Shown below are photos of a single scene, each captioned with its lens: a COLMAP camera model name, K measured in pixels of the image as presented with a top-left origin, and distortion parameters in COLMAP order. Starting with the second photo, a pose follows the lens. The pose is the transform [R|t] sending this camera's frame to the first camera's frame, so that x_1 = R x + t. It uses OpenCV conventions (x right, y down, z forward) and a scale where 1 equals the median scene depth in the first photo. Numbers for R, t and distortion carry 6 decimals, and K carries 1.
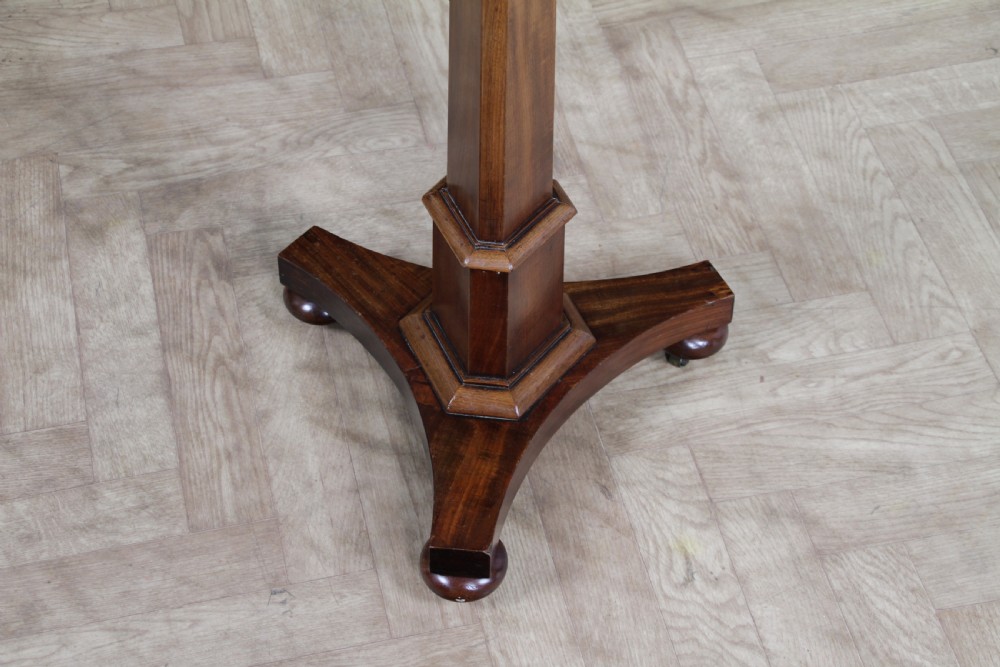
lens RADIAL K [[2021.3, 0, 495.9], [0, 2021.3, 355.7], [0, 0, 1]] dist [0.204083, 0.434057]
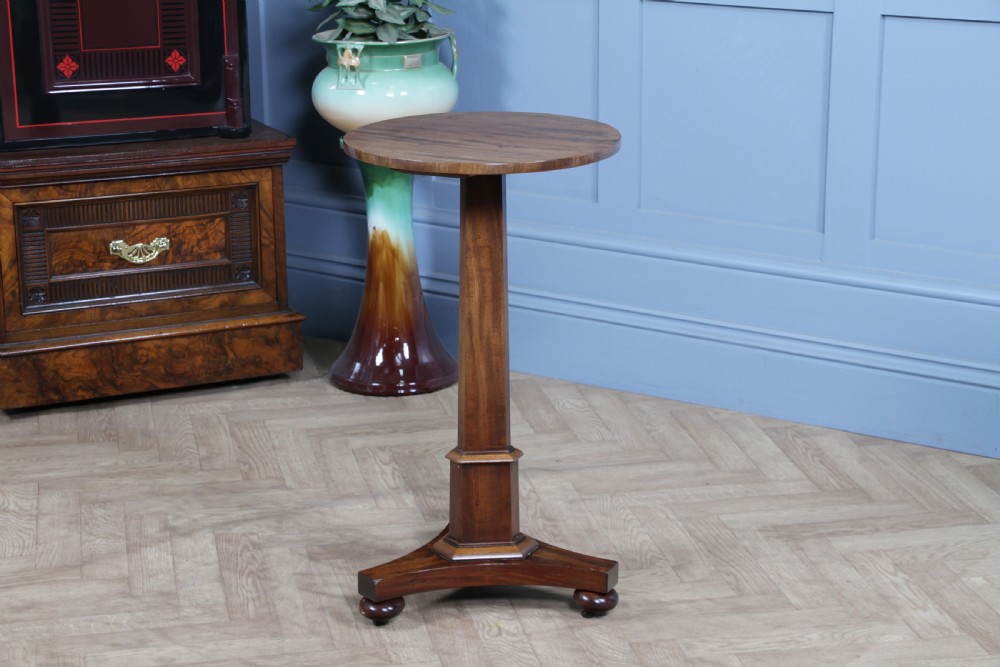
lens RADIAL K [[2298.4, 0, 504.9], [0, 2298.4, 338.7], [0, 0, 1]] dist [0.300860, 0.782155]
pose [[0.999616, 0.001064, -0.027703, 0.141520], [-0.015465, 0.850759, -0.525328, 0.880032], [0.023010, 0.525555, 0.850449, -0.827241]]
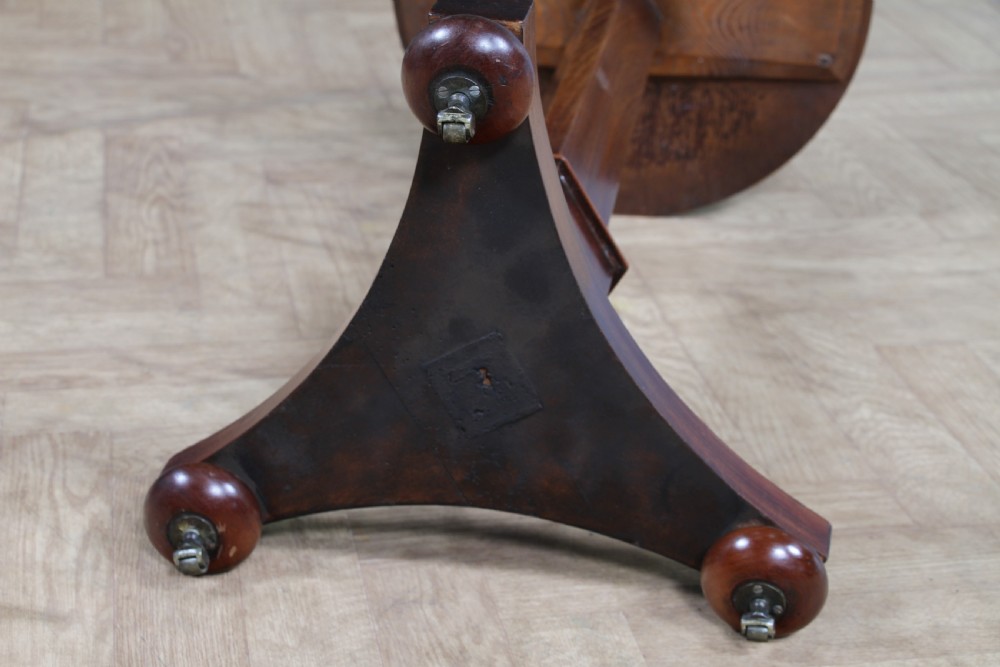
lens RADIAL K [[2021.3, 0, 495.9], [0, 2021.3, 355.7], [0, 0, 1]] dist [0.204083, 0.434057]
pose [[0.998835, 0.037590, -0.030244, 0.060214], [-0.046654, 0.912258, -0.406950, 0.461653], [0.012293, 0.407887, 0.912950, 0.119550]]
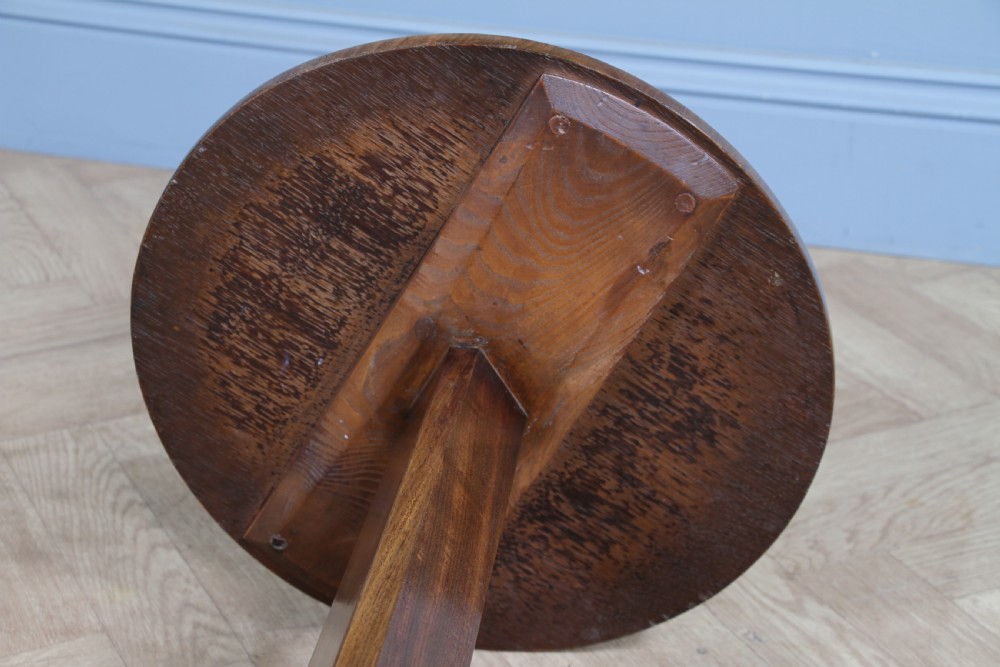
lens RADIAL K [[2021.3, 0, 495.9], [0, 2021.3, 355.7], [0, 0, 1]] dist [0.204083, 0.434057]
pose [[0.973367, -0.097583, 0.207449, 0.179375], [0.169397, 0.915861, -0.364010, 0.158106], [-0.154473, 0.389456, 0.907999, 0.321937]]
